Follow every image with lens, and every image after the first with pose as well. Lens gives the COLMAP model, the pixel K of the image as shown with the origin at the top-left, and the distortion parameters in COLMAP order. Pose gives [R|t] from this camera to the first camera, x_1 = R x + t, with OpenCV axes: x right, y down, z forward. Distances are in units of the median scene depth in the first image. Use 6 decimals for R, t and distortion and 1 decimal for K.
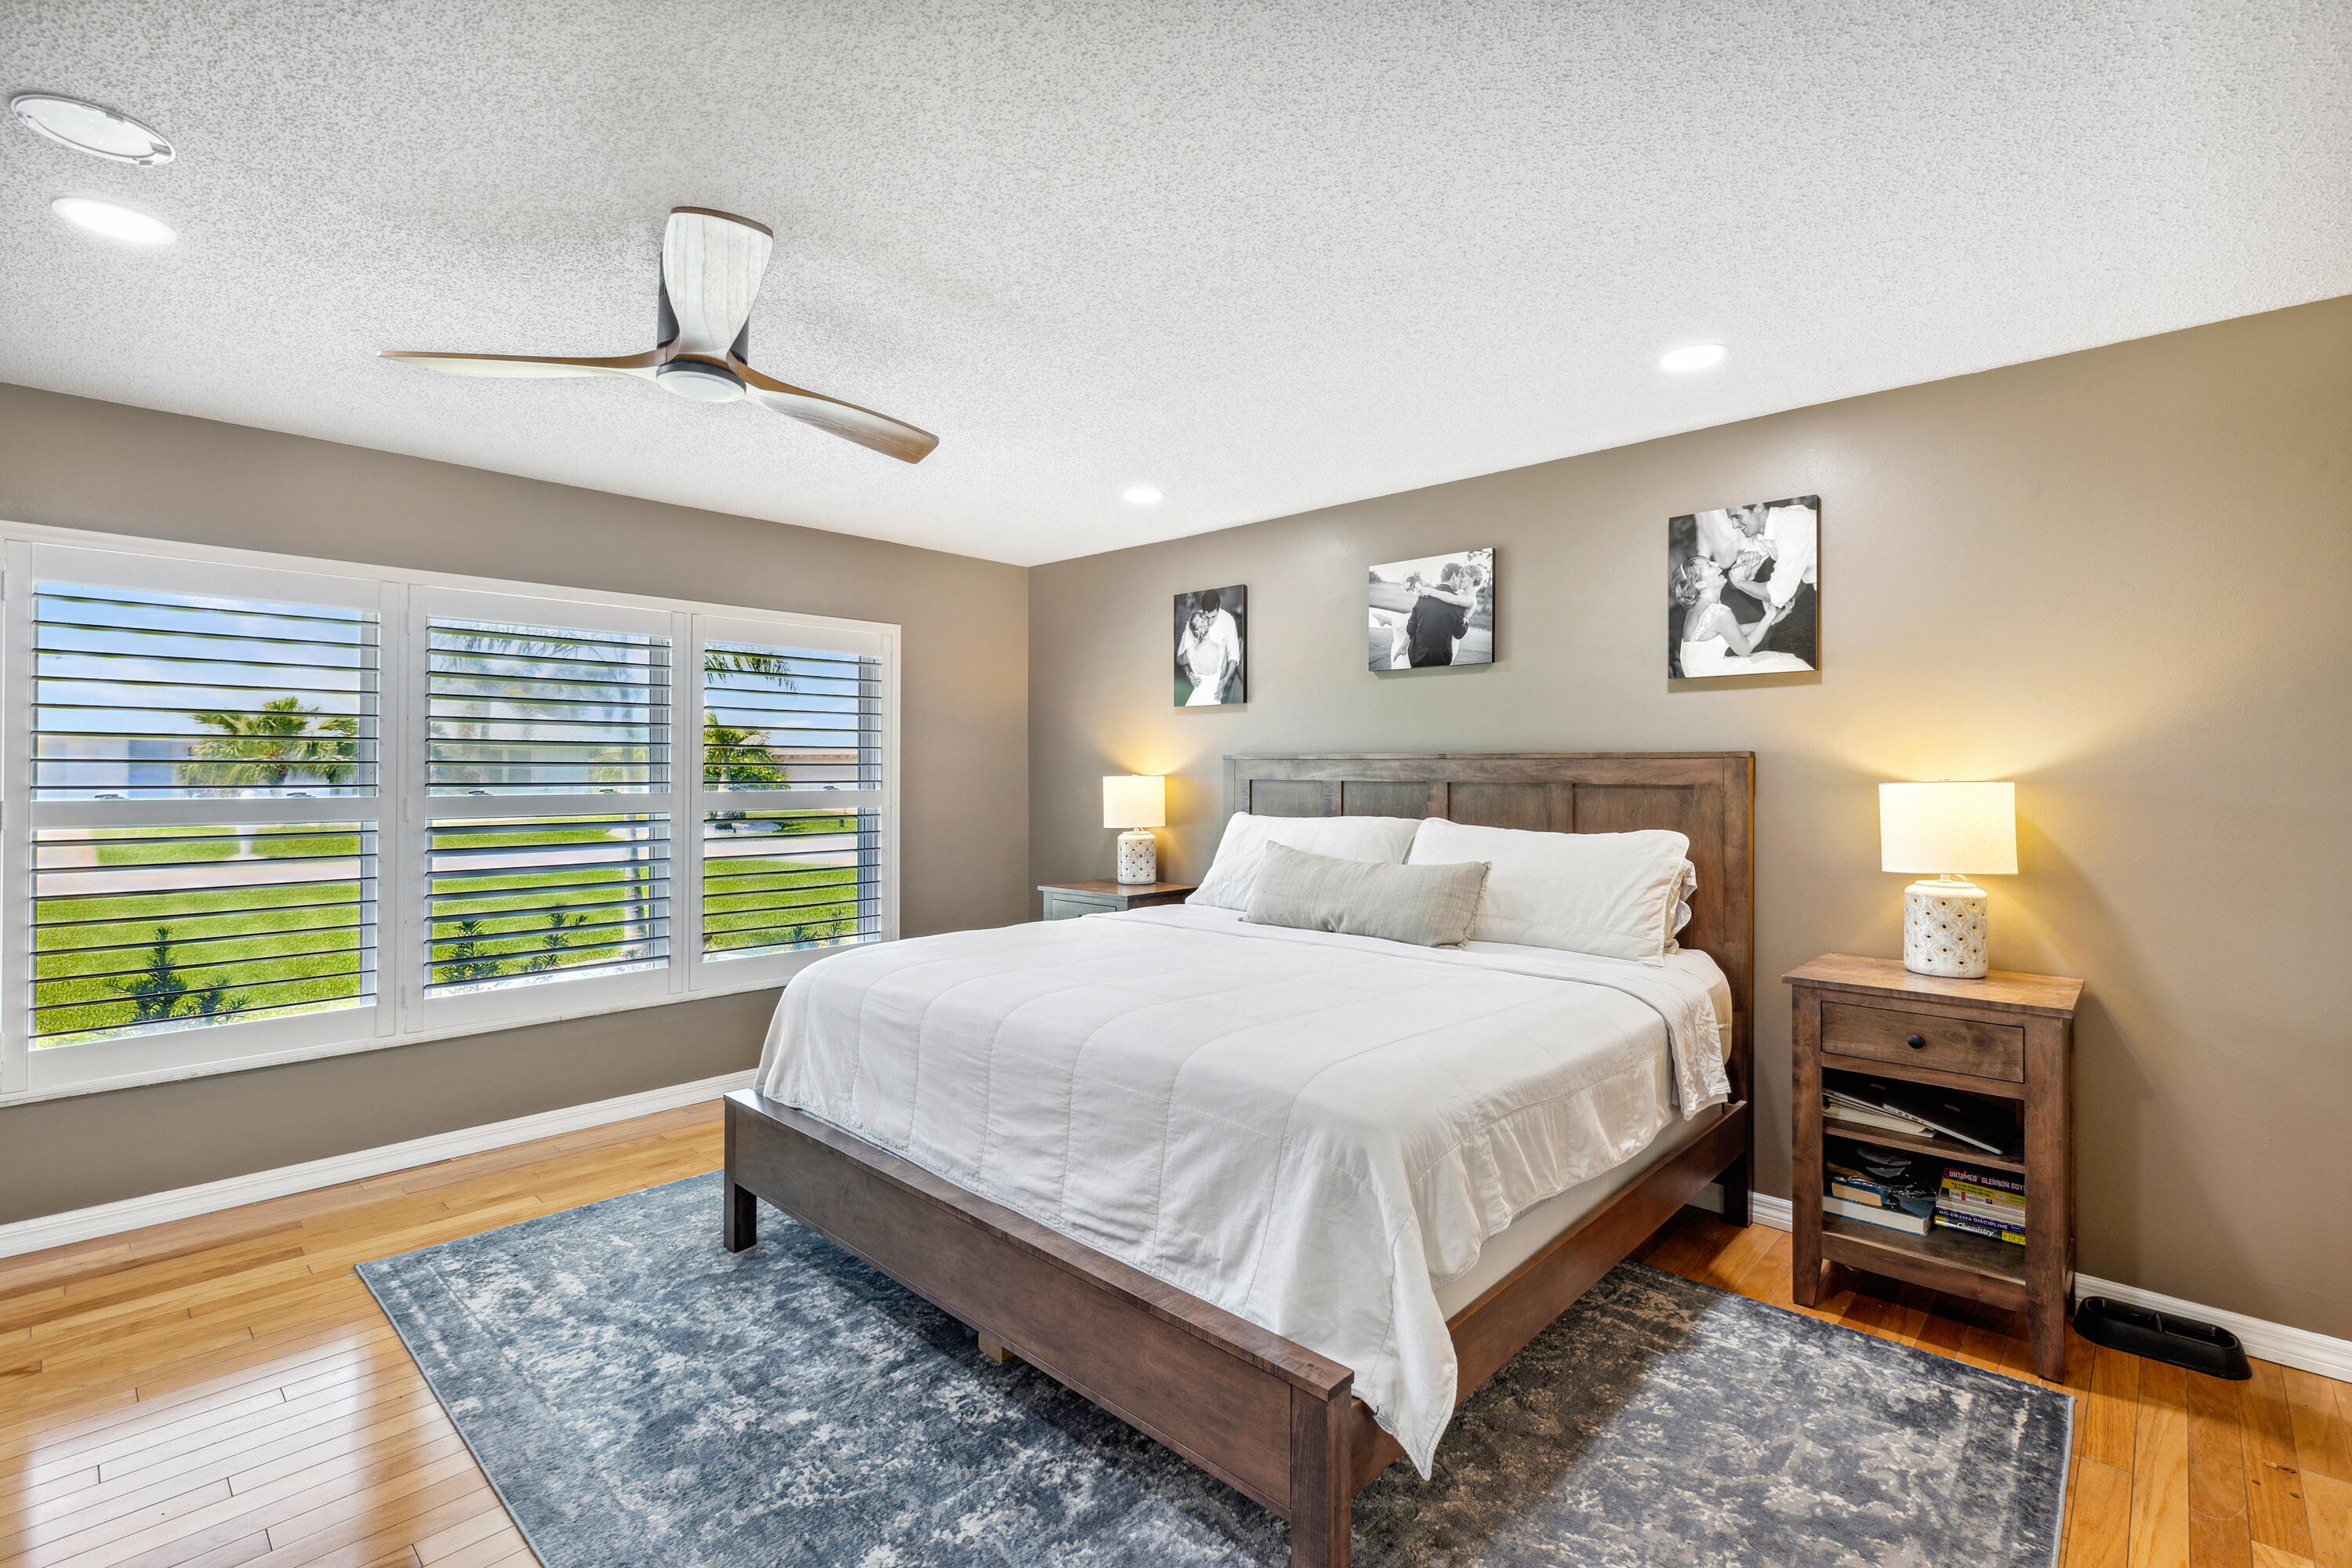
lens RADIAL K [[1060.1, 0, 1182.7], [0, 1060.1, 778.1], [0, 0, 1]] dist [-0.000197, 0.000147]
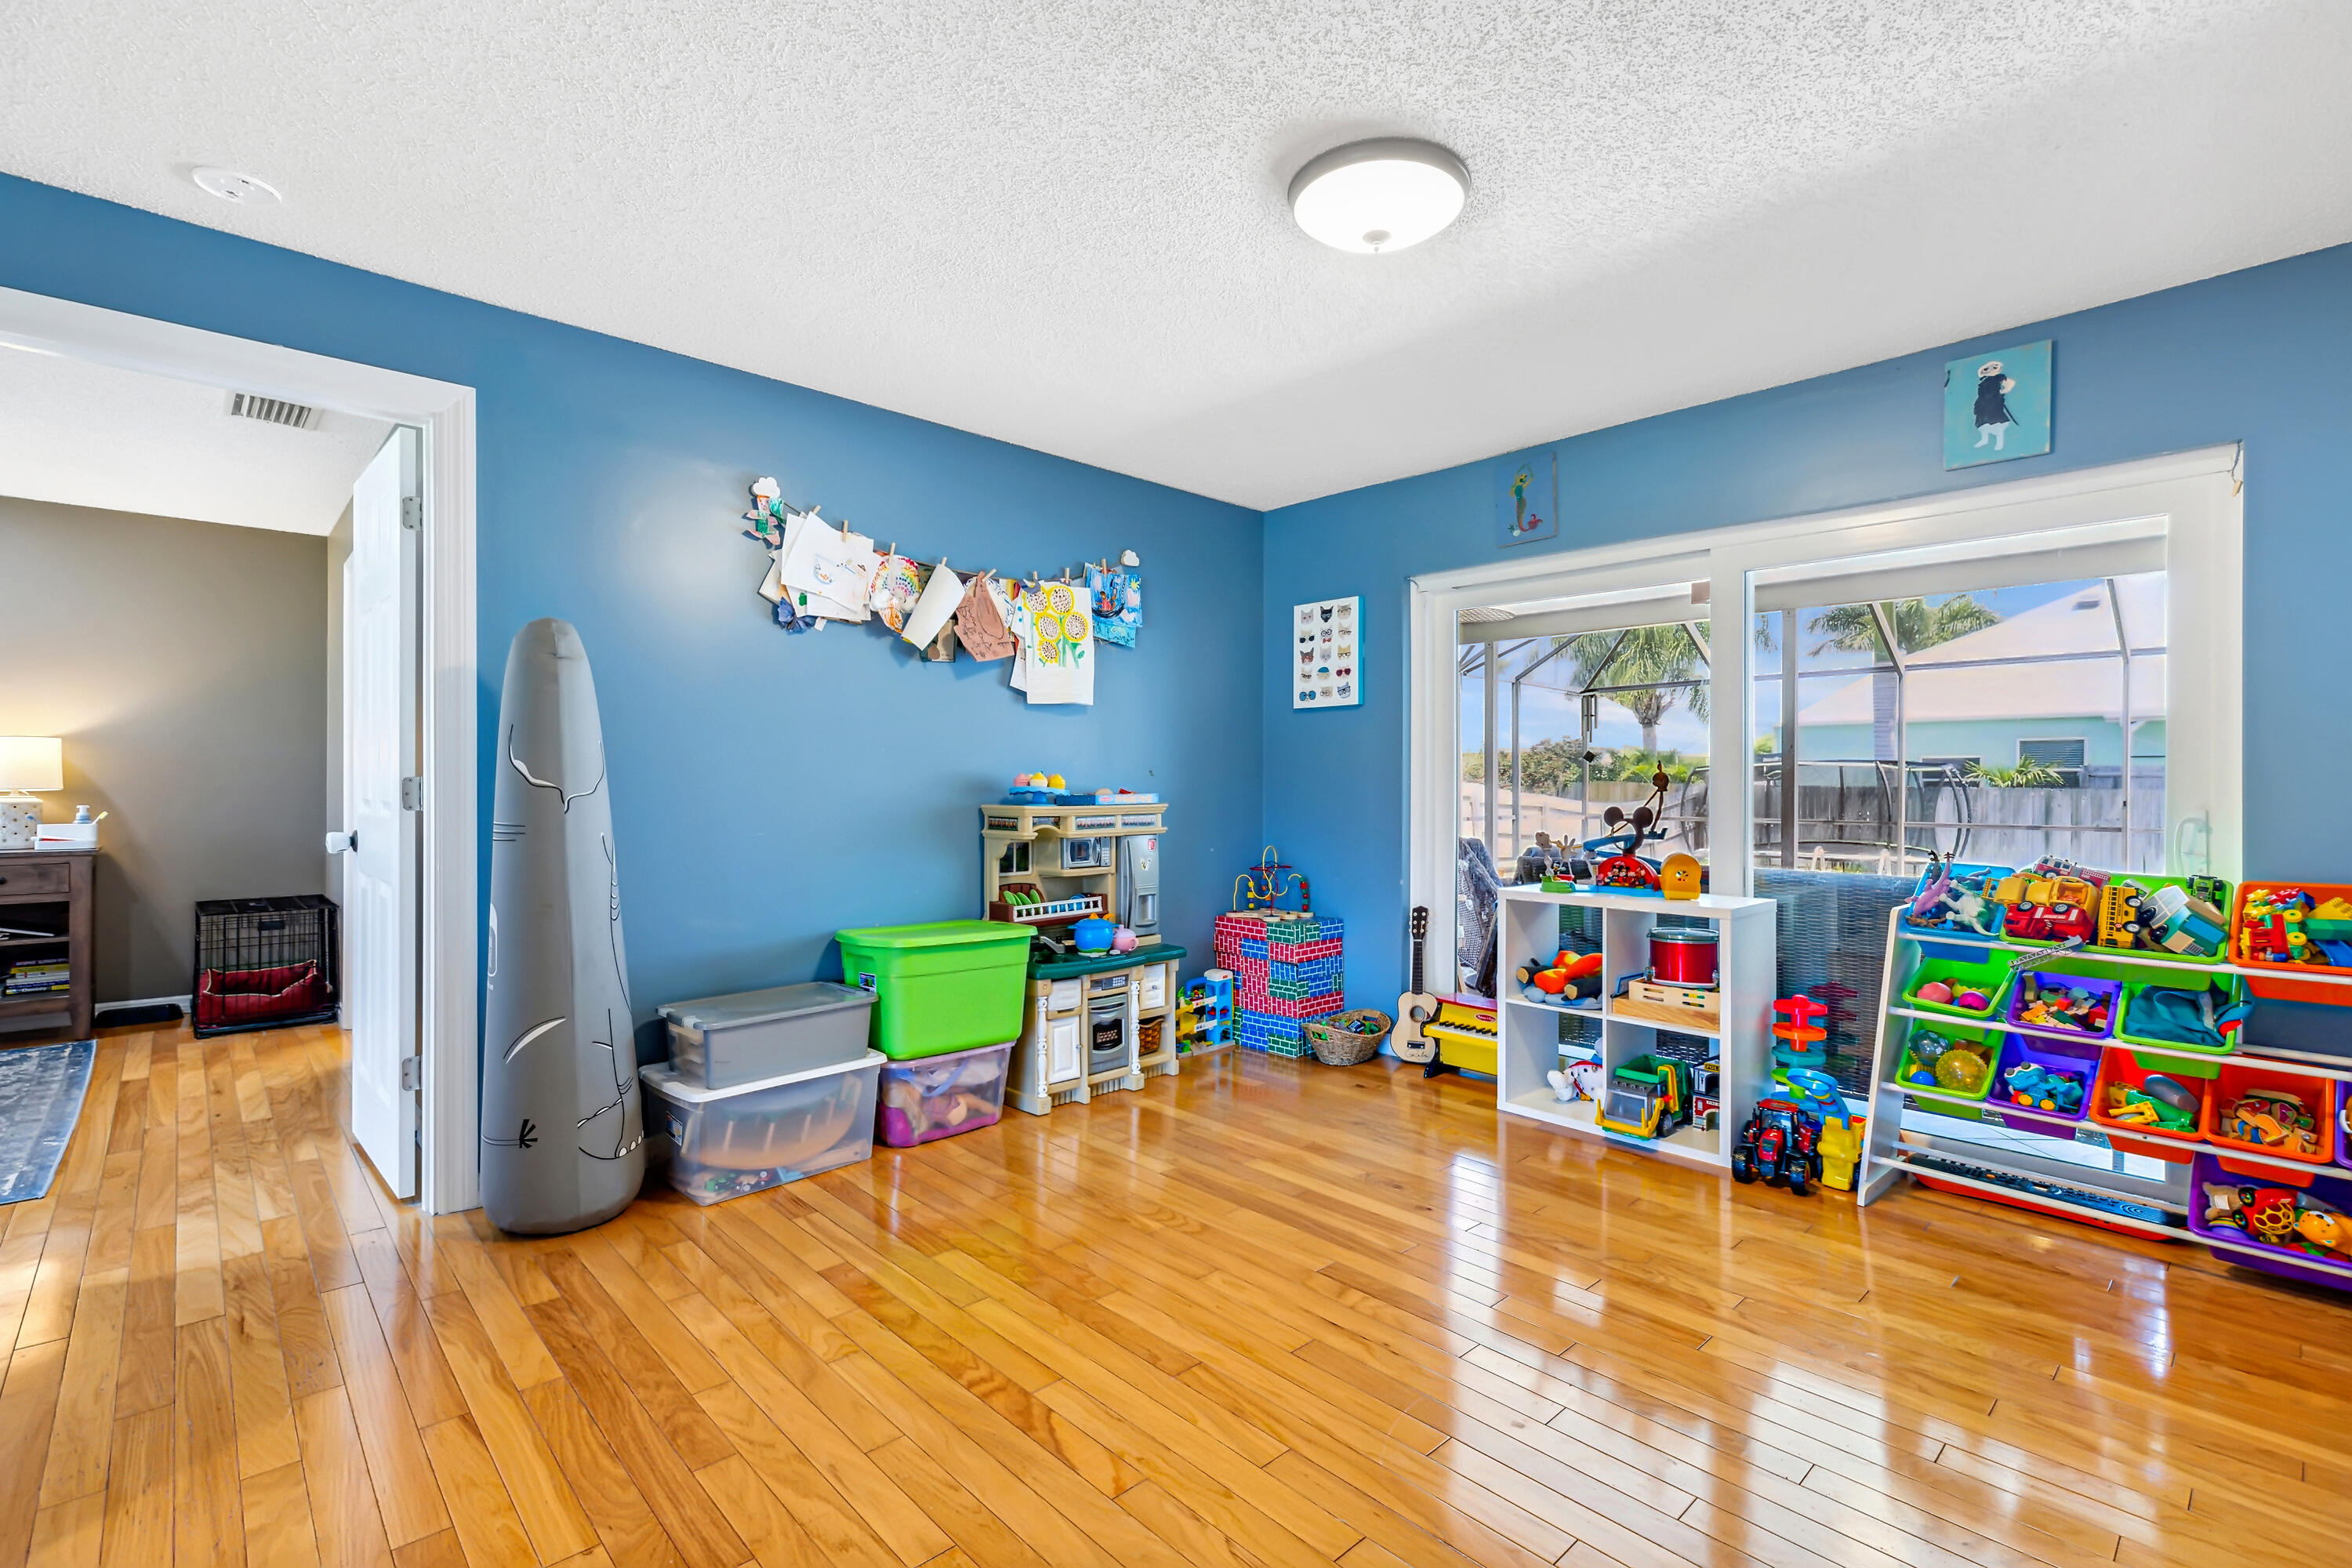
lens RADIAL K [[1022.0, 0, 1176.0], [0, 1022.0, 784.0], [0, 0, 1]] dist [0.002780, 0.000019]
pose [[0.043996, -0.001924, 0.999030, -0.983230], [0.000806, 0.999998, 0.001890, 0.081509], [-0.999031, 0.000722, 0.043998, -1.100472]]
